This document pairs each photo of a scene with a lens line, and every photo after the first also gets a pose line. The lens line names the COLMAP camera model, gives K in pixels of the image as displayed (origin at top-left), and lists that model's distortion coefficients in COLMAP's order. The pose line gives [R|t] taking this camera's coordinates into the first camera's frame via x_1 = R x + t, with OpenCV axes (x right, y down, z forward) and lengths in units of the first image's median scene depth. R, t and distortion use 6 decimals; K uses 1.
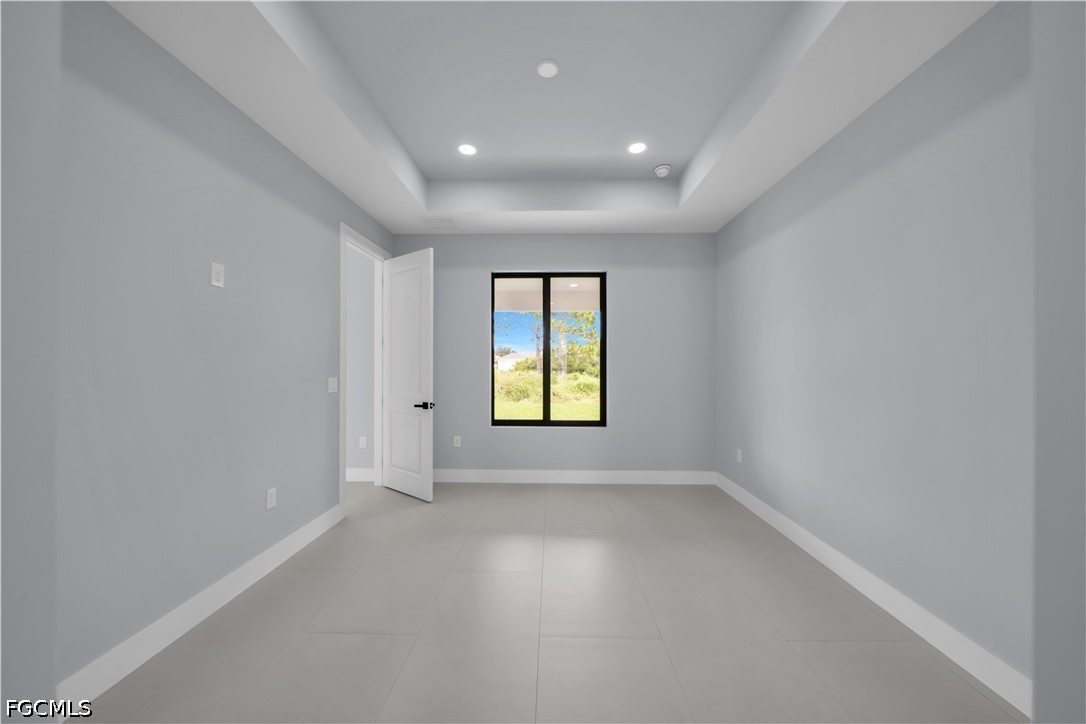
lens RADIAL K [[376.7, 0, 542.3], [0, 376.7, 362.8], [0, 0, 1]] dist [-0.000596, -0.000773]
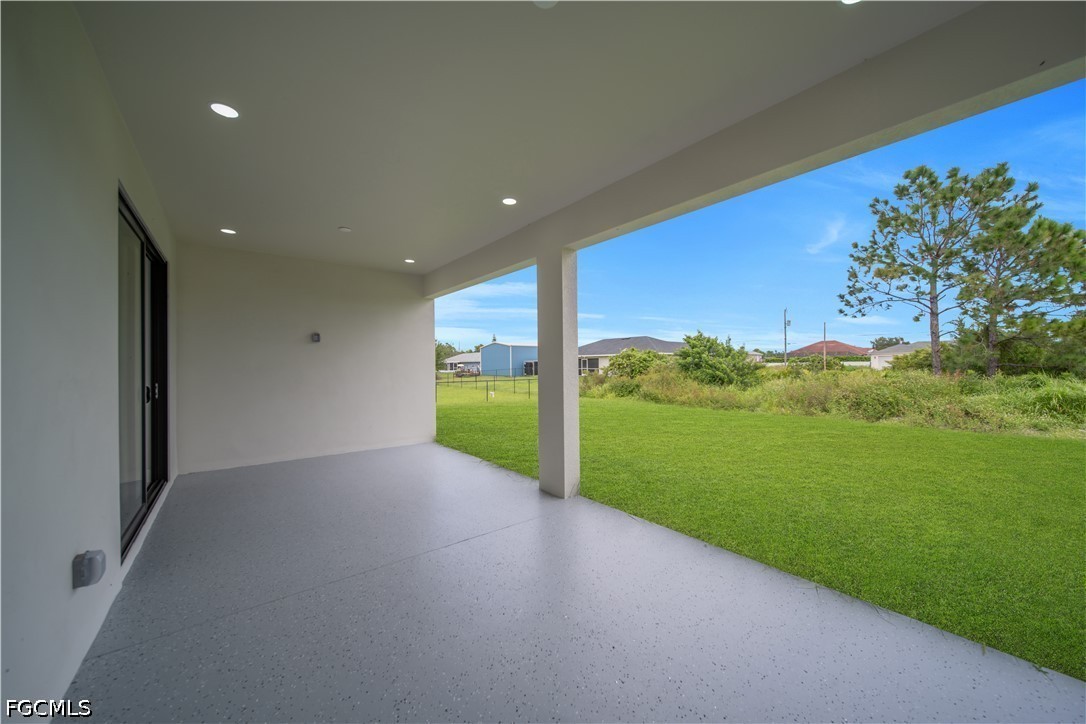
lens RADIAL K [[376.7, 0, 532.0], [0, 376.7, 360.2], [0, 0, 1]] dist [-0.000596, -0.000773]
pose [[0.654383, -0.021898, -0.755846, 0.032103], [0.017031, 0.999754, -0.014219, 0.005084], [0.755971, -0.003568, 0.654595, 0.188361]]
